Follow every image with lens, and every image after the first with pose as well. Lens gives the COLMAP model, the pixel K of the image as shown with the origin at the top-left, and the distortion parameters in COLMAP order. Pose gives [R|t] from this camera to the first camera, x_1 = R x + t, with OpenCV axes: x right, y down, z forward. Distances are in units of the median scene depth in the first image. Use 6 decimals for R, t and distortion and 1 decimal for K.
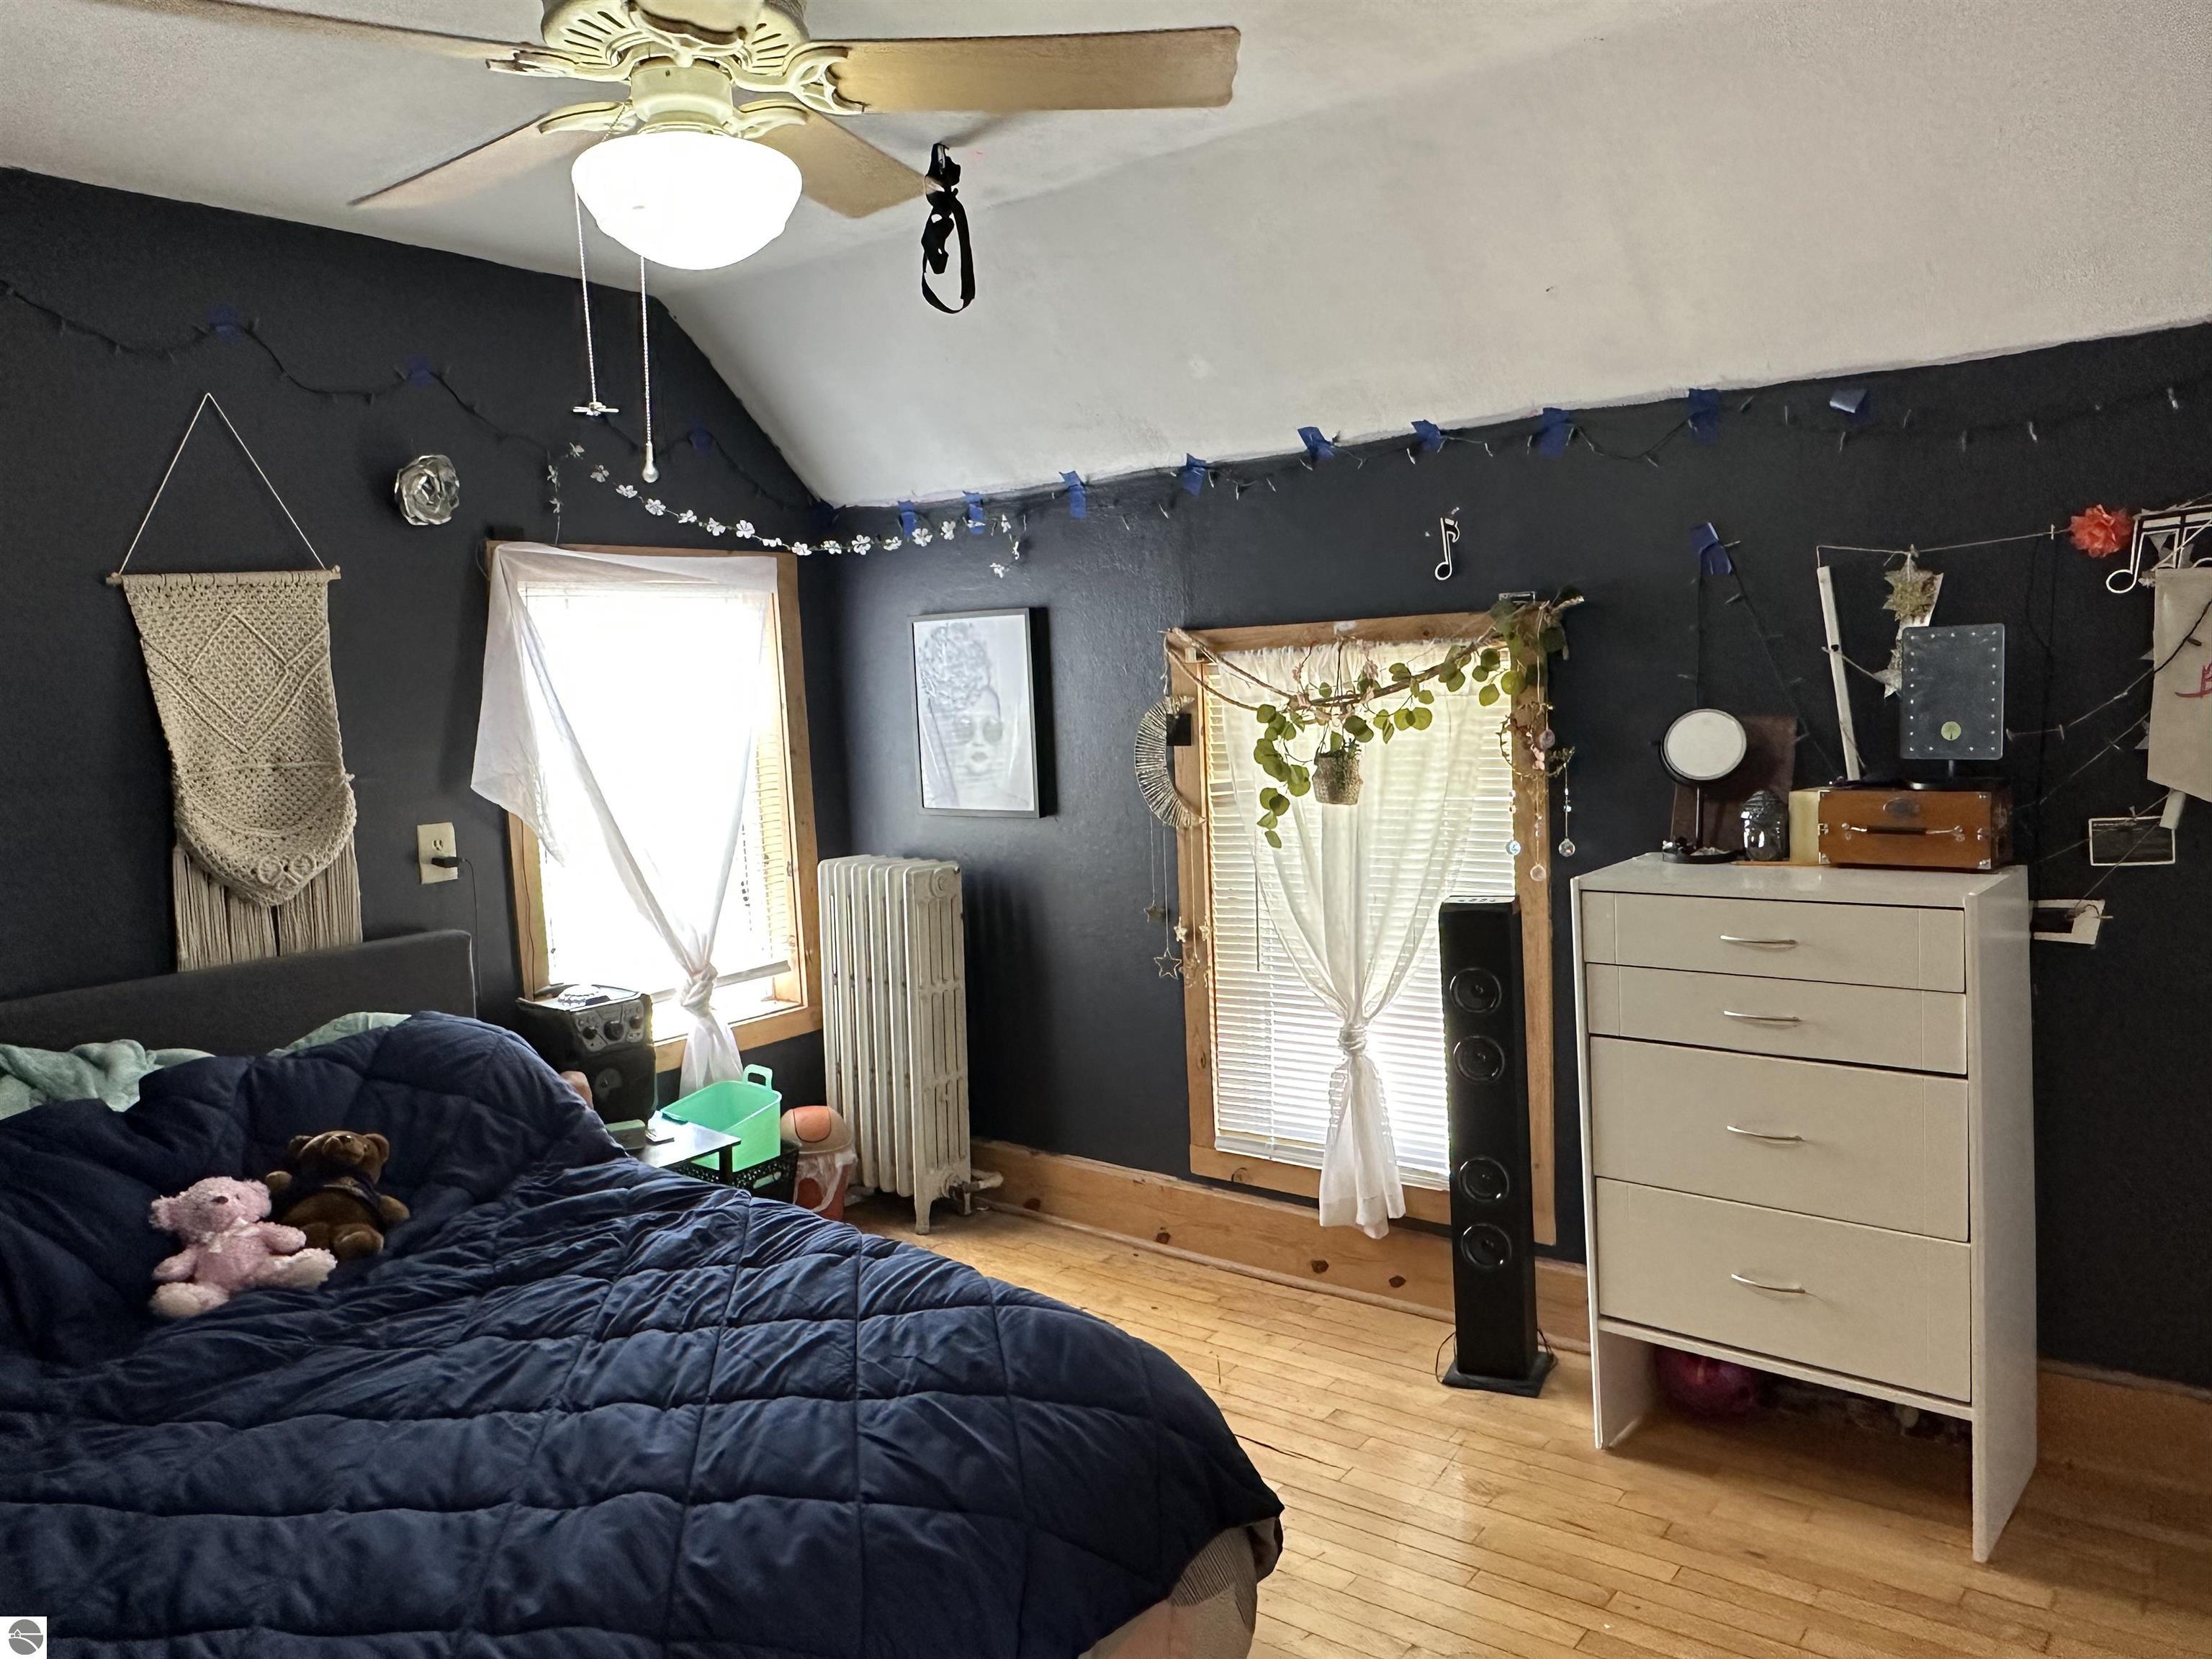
lens RADIAL K [[1543.7, 0, 1115.3], [0, 1543.7, 822.9], [0, 0, 1]] dist [-0.008219, -0.000442]
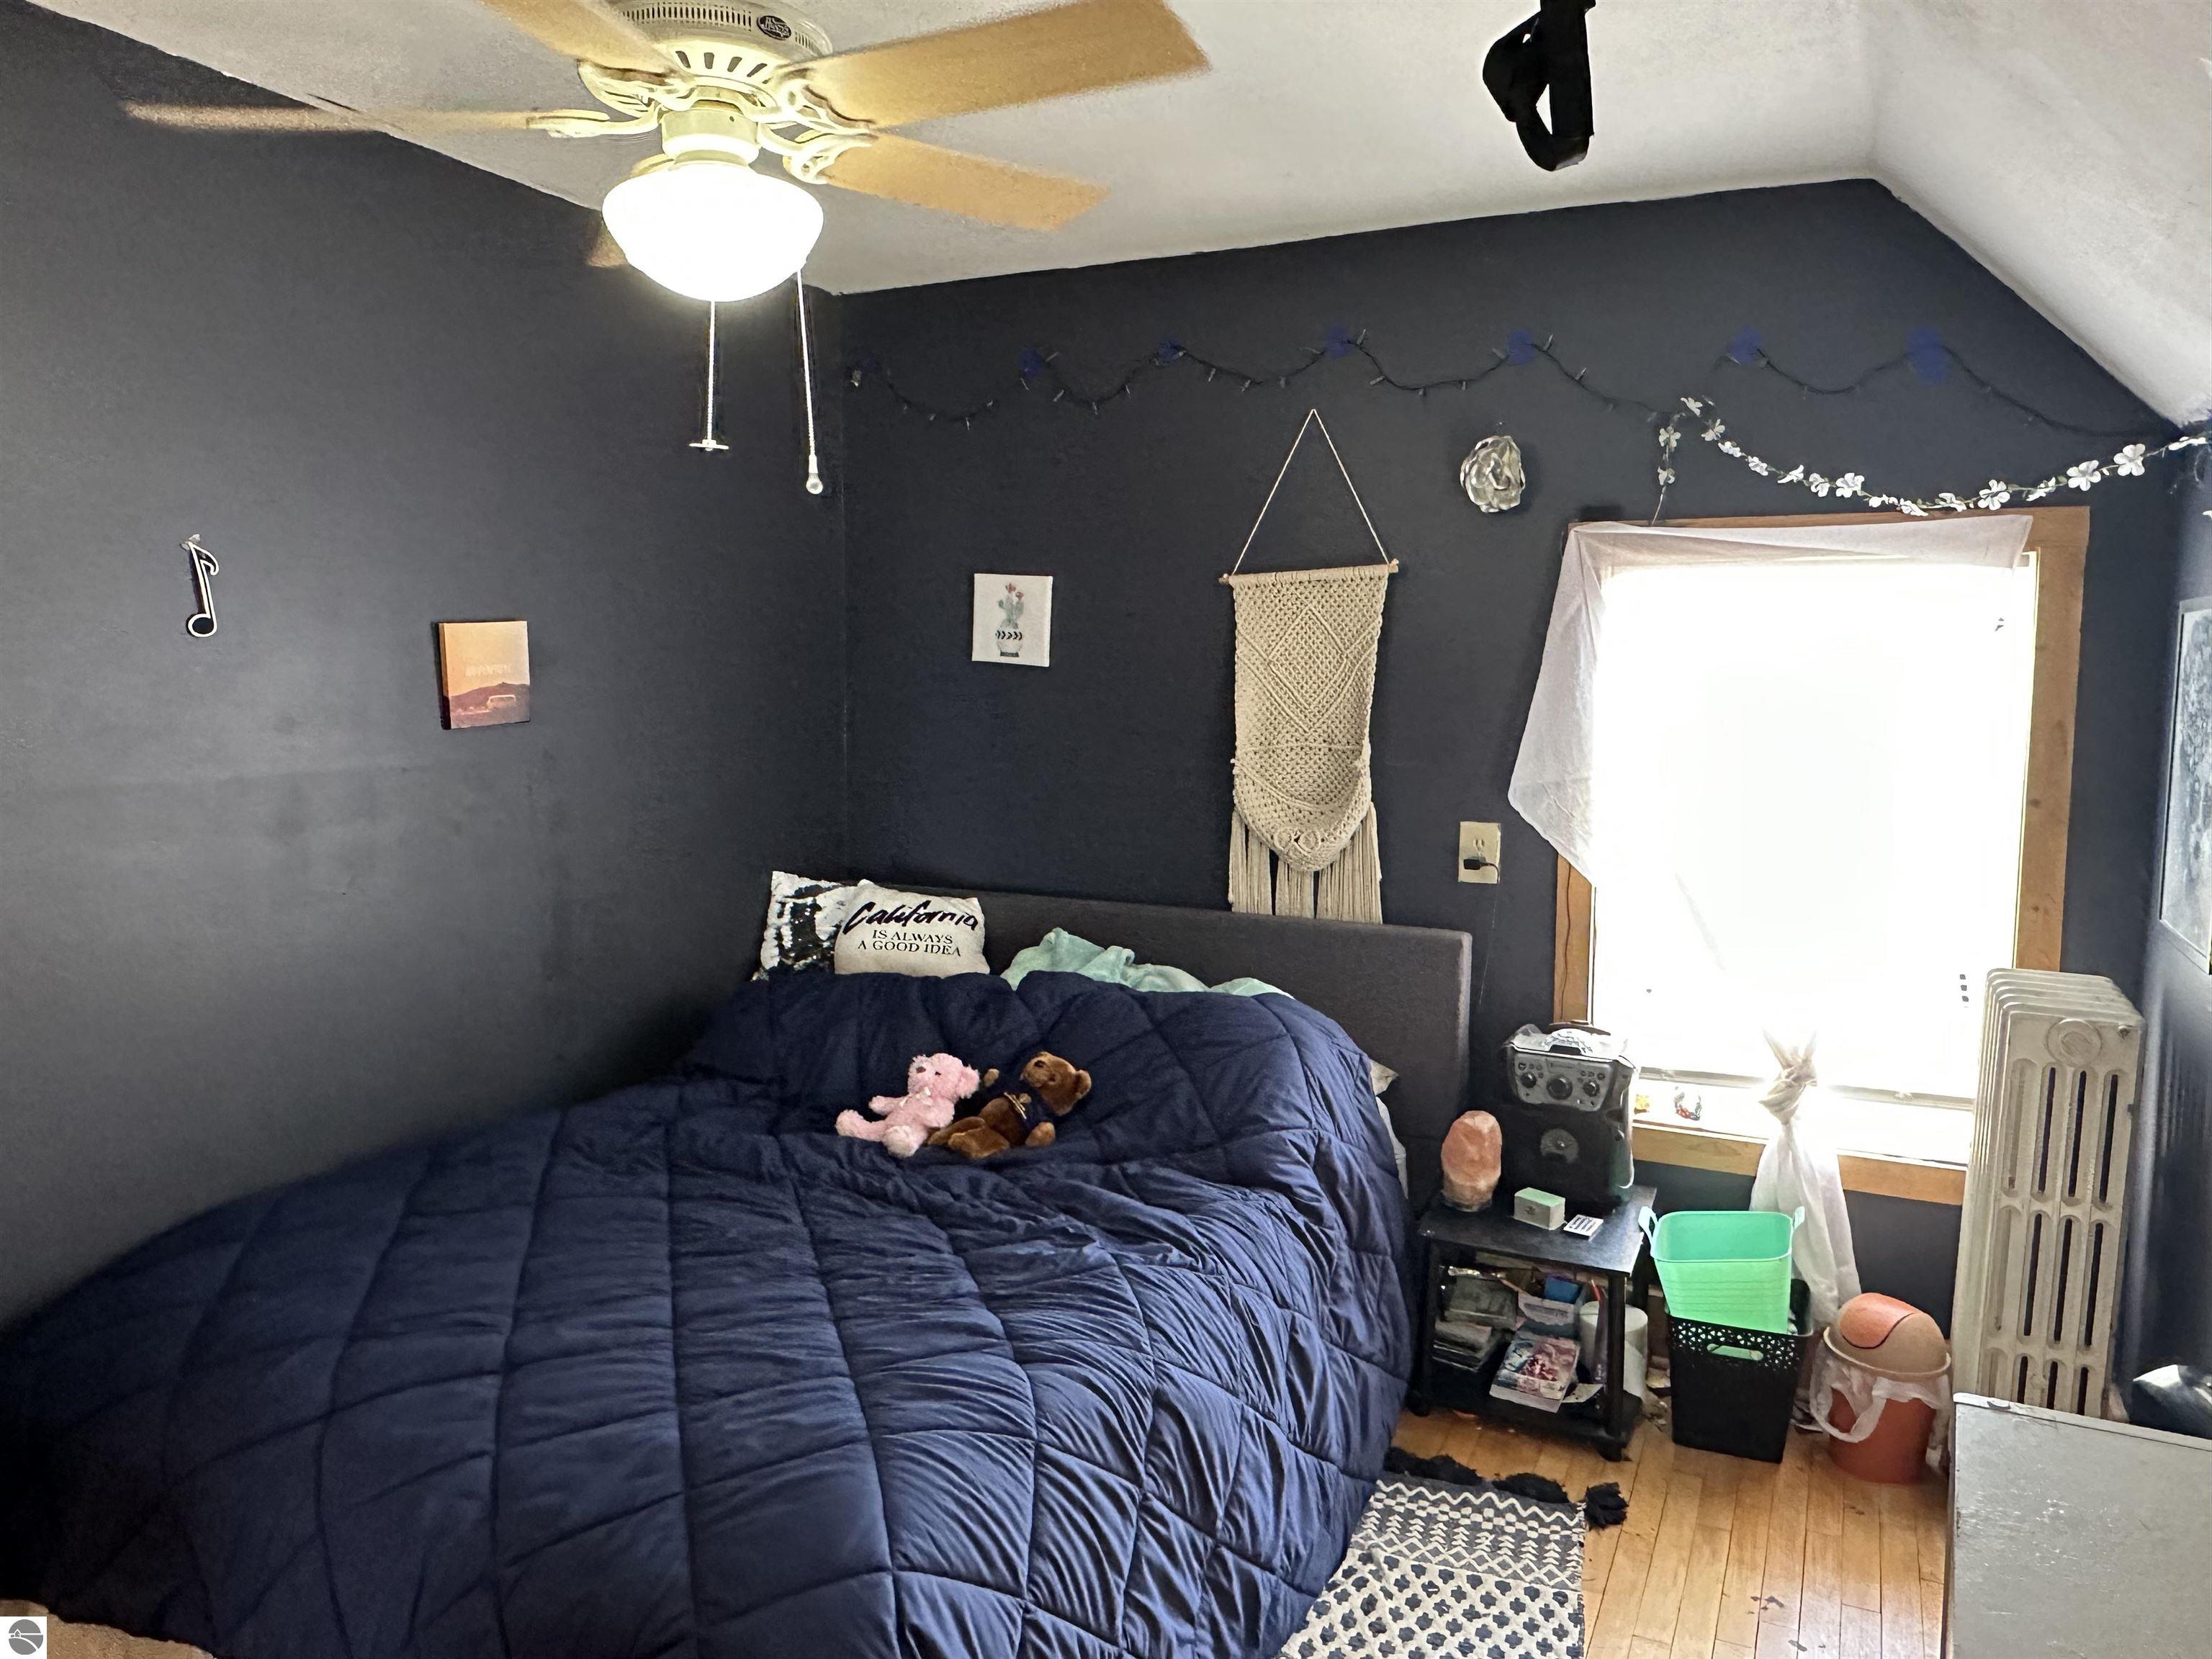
lens RADIAL K [[1543.7, 0, 1113.9], [0, 1543.7, 831.3], [0, 0, 1]] dist [-0.008219, -0.000442]
pose [[0.202545, 0.143120, -0.968758, 0.484764], [-0.115436, 0.985855, 0.121510, -0.091865], [0.972445, 0.087219, 0.216201, 0.613164]]
